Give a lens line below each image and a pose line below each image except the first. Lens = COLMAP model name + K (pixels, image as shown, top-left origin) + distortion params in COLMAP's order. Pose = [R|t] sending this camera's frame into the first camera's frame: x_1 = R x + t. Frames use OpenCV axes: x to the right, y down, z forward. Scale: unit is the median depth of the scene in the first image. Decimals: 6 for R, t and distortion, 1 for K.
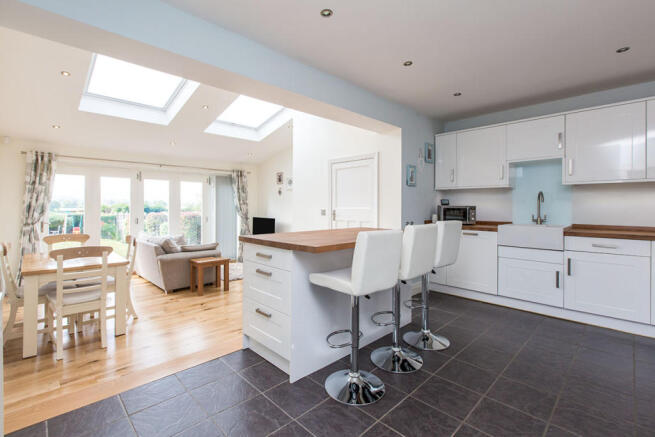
lens RADIAL K [[297.9, 0, 326.0], [0, 297.9, 204.7], [0, 0, 1]] dist [-0.000264, -0.000039]
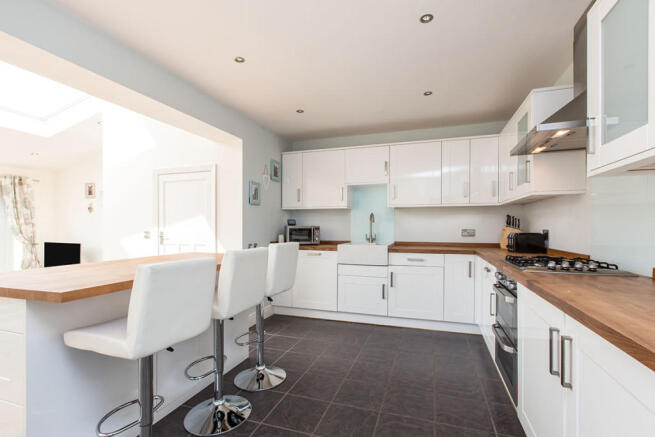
lens RADIAL K [[293.1, 0, 328.8], [0, 293.1, 225.8], [0, 0, 1]] dist [0.000561, 0.000105]
pose [[0.897261, -0.002692, 0.441491, 0.092900], [0.001213, 0.999993, 0.003632, -0.000404], [-0.441498, -0.002723, 0.897258, 0.089498]]
